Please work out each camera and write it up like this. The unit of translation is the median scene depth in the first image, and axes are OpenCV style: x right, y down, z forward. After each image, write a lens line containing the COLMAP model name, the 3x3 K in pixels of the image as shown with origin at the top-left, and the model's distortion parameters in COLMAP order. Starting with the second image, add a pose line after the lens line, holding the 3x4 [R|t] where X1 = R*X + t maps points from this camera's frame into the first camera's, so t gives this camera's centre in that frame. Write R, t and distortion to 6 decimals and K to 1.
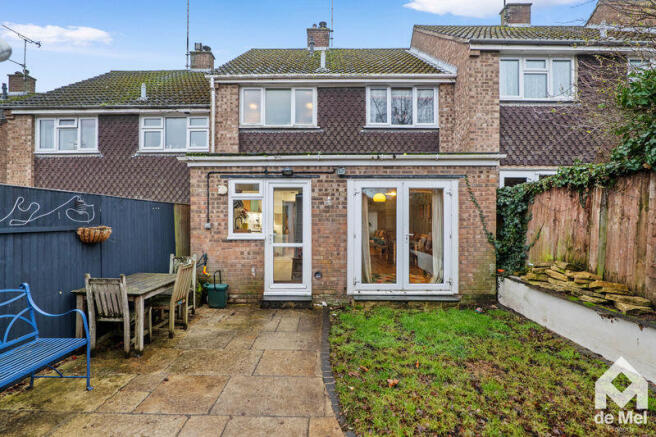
lens RADIAL K [[307.1, 0, 328.0], [0, 307.1, 218.5], [0, 0, 1]] dist [0.000031, 0.000101]
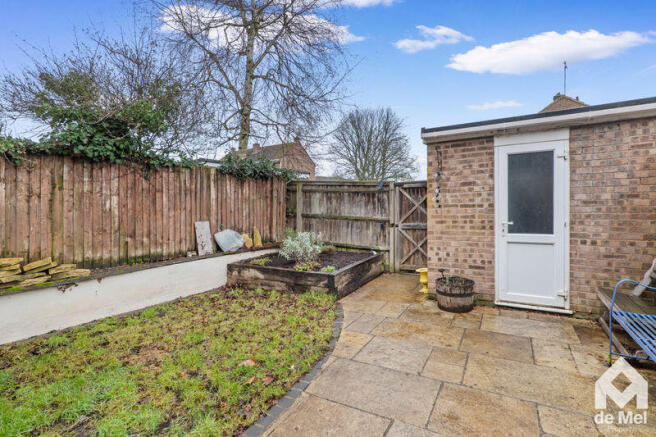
lens RADIAL K [[307.1, 0, 328.0], [0, 307.1, 218.5], [0, 0, 1]] dist [0.000031, 0.000101]
pose [[-0.863290, -0.002579, 0.504701, -0.375281], [0.005163, 0.999889, 0.013942, 0.063861], [-0.504681, 0.014642, -0.863182, 1.338248]]
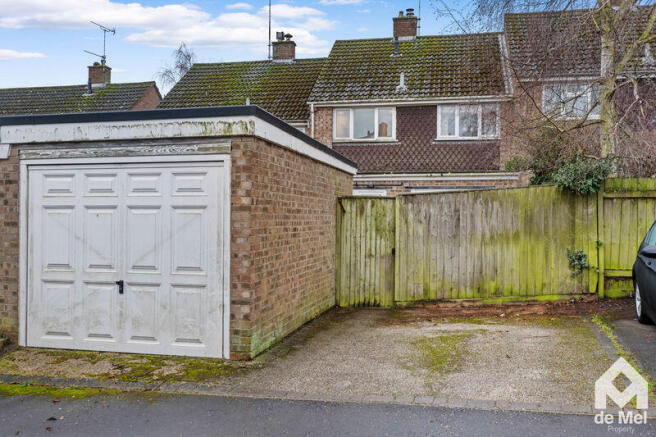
lens RADIAL K [[654.2, 0, 328.0], [0, 654.2, 218.5], [0, 0, 1]] dist [-0.000330, 0.001610]
pose [[0.979601, 0.006467, -0.200849, 0.222349], [-0.005565, 0.999972, 0.005054, -0.001718], [0.200876, -0.003833, 0.979609, -1.576208]]
